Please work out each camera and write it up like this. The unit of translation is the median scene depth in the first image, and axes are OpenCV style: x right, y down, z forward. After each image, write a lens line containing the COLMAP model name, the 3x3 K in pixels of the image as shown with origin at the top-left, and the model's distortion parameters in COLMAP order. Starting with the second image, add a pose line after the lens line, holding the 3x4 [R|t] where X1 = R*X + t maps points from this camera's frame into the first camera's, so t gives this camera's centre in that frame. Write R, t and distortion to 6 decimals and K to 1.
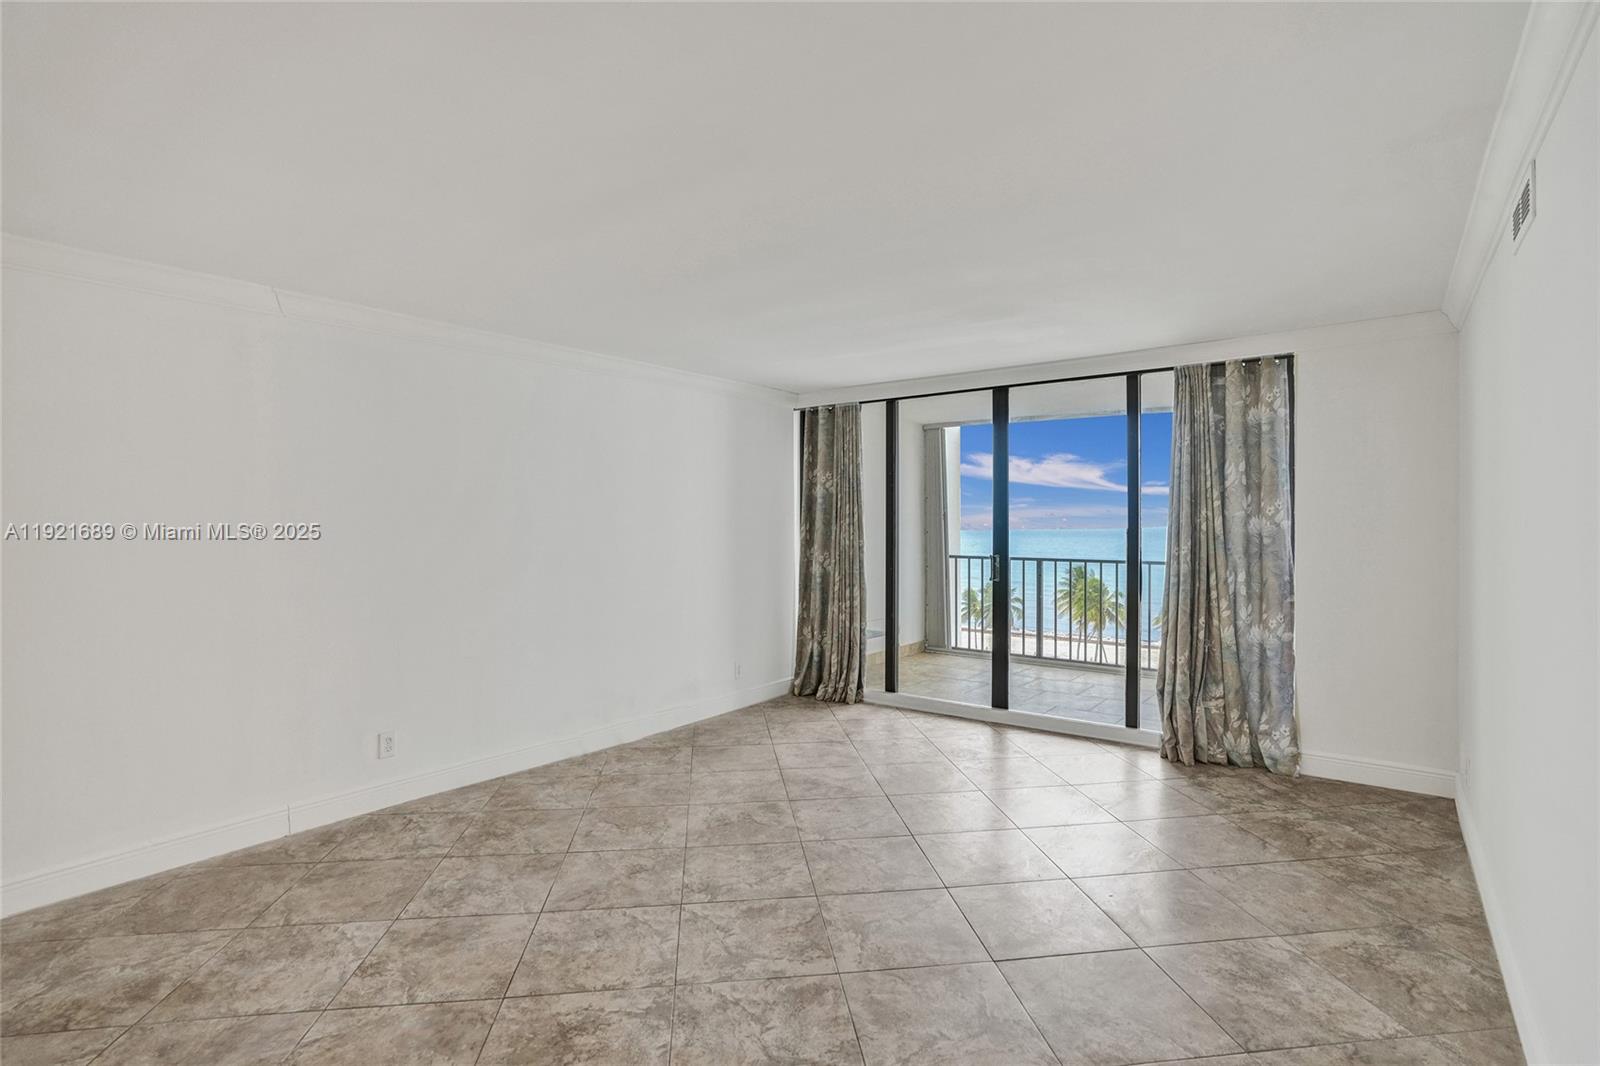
lens RADIAL K [[772.5, 0, 797.5], [0, 772.5, 525.7], [0, 0, 1]] dist [-0.051435, 0.026570]
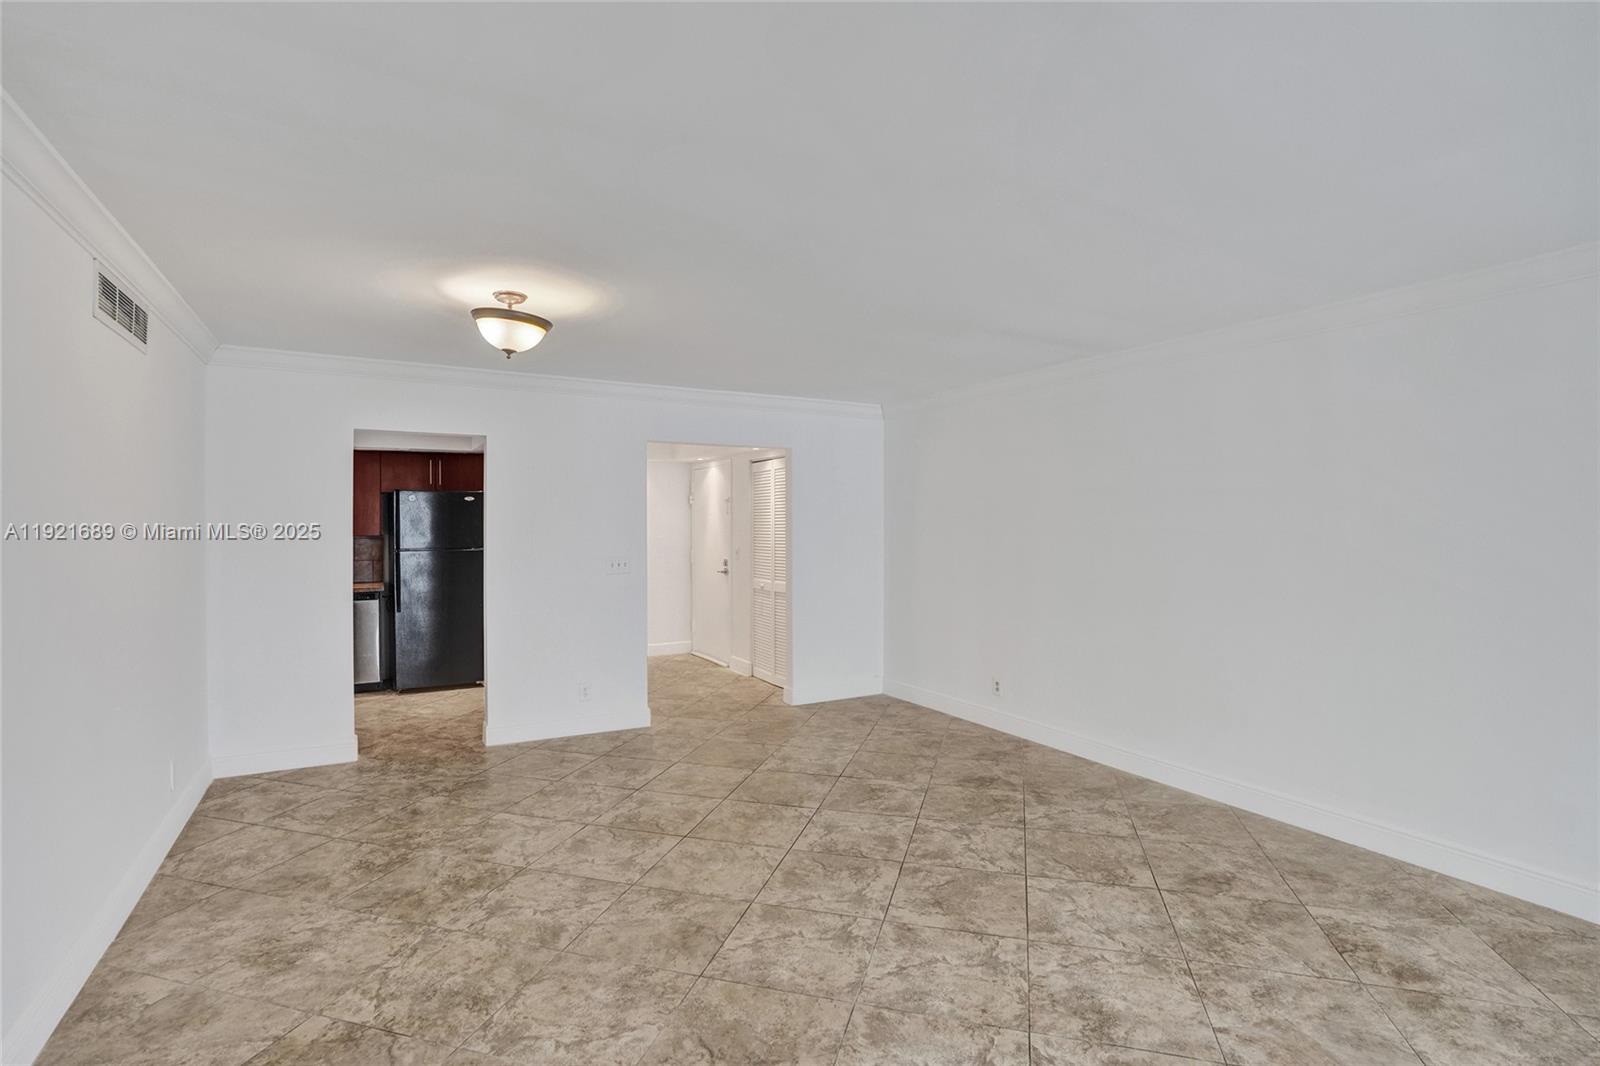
lens RADIAL K [[772.5, 0, 809.6], [0, 772.5, 524.6], [0, 0, 1]] dist [-0.051435, 0.026570]
pose [[-0.376439, 0.003382, -0.926435, 0.221165], [0.000887, 0.999994, 0.003290, -0.009603], [0.926441, 0.000417, -0.376440, 0.321185]]
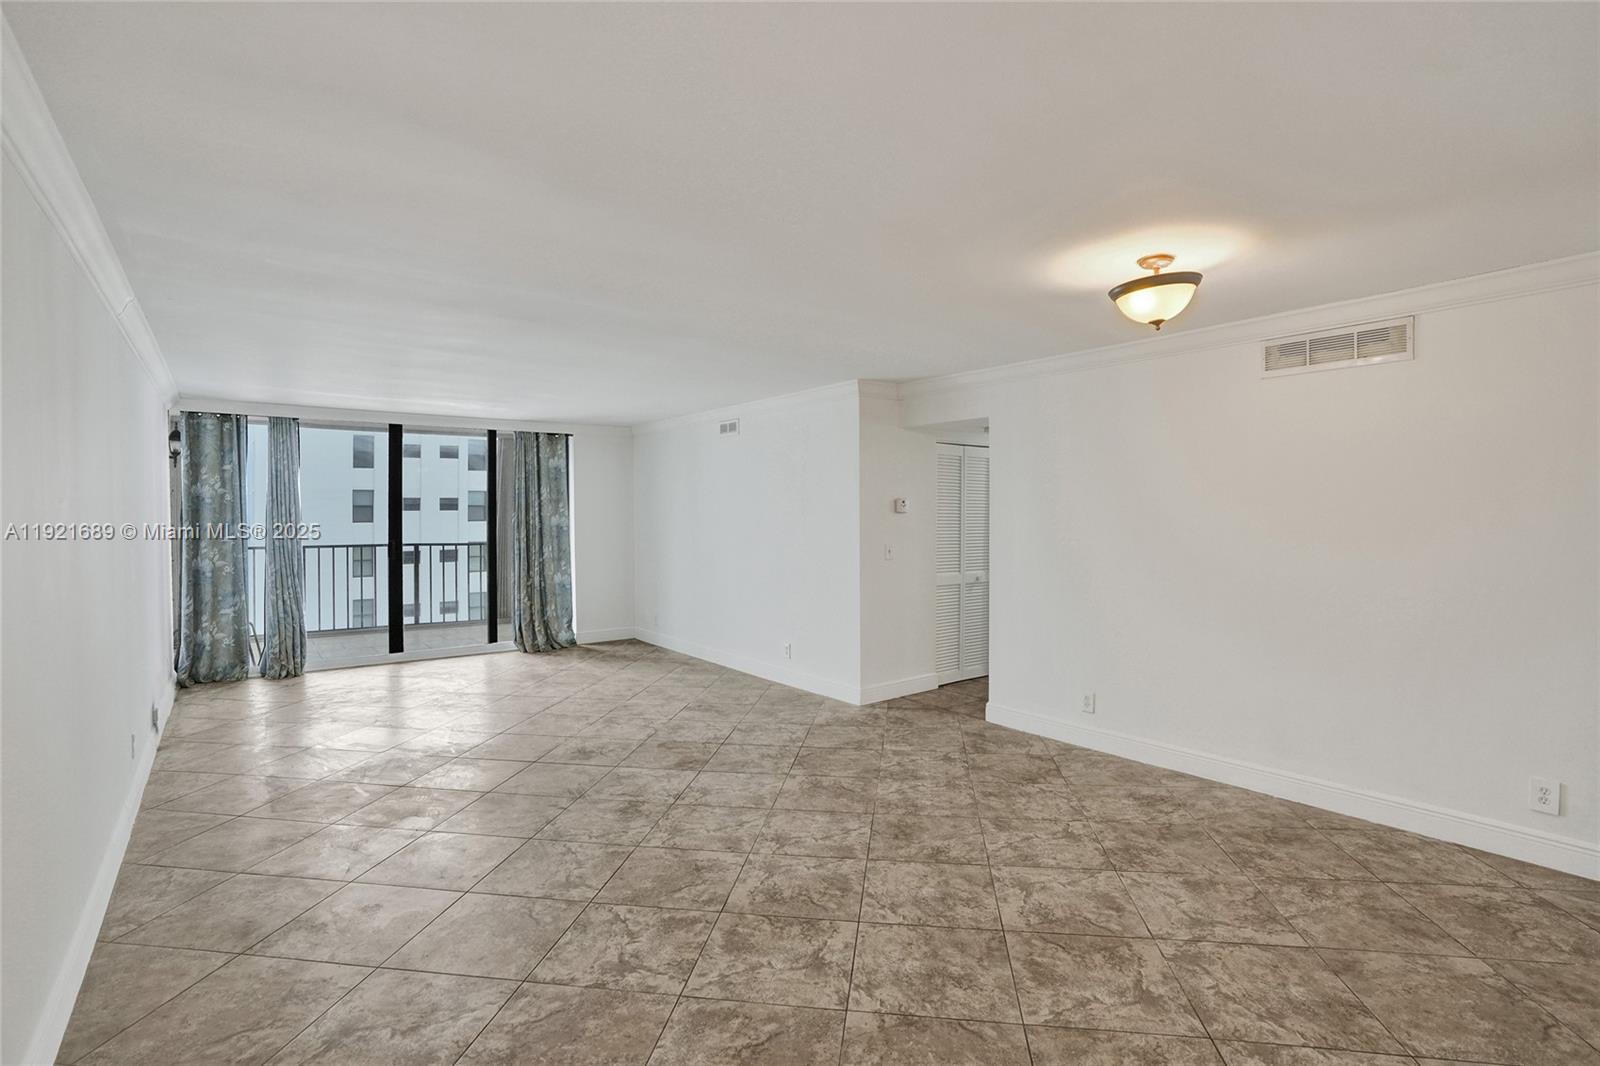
lens RADIAL K [[772.5, 0, 806.6], [0, 772.5, 528.5], [0, 0, 1]] dist [-0.051435, 0.026570]
pose [[0.258488, -0.017131, 0.965862, -1.091295], [0.004835, 0.999853, 0.016440, -0.009682], [-0.966002, 0.000420, 0.258533, -0.107626]]
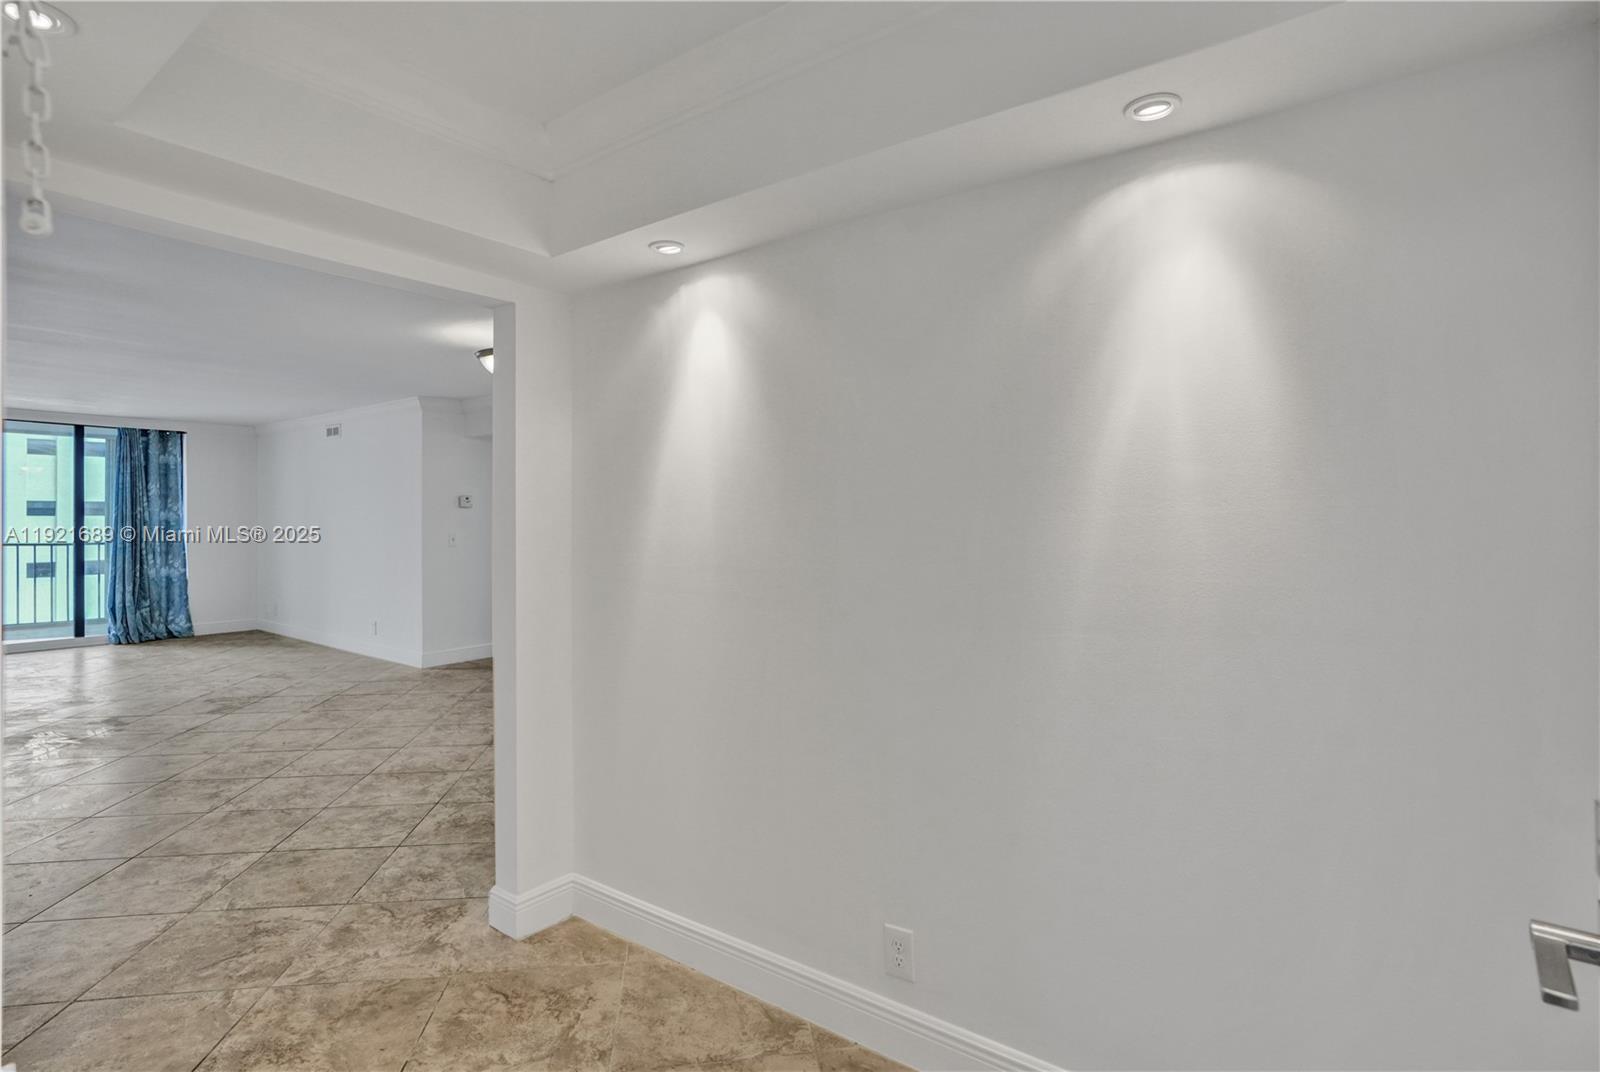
lens RADIAL K [[809.2, 0, 785.9], [0, 809.2, 519.0], [0, 0, 1]] dist [0.001766, 0.002144]
pose [[0.015018, 0.000912, 0.999887, -1.444510], [0.002399, 0.999997, -0.000948, 0.013582], [-0.999884, 0.002413, 0.015016, -0.622191]]
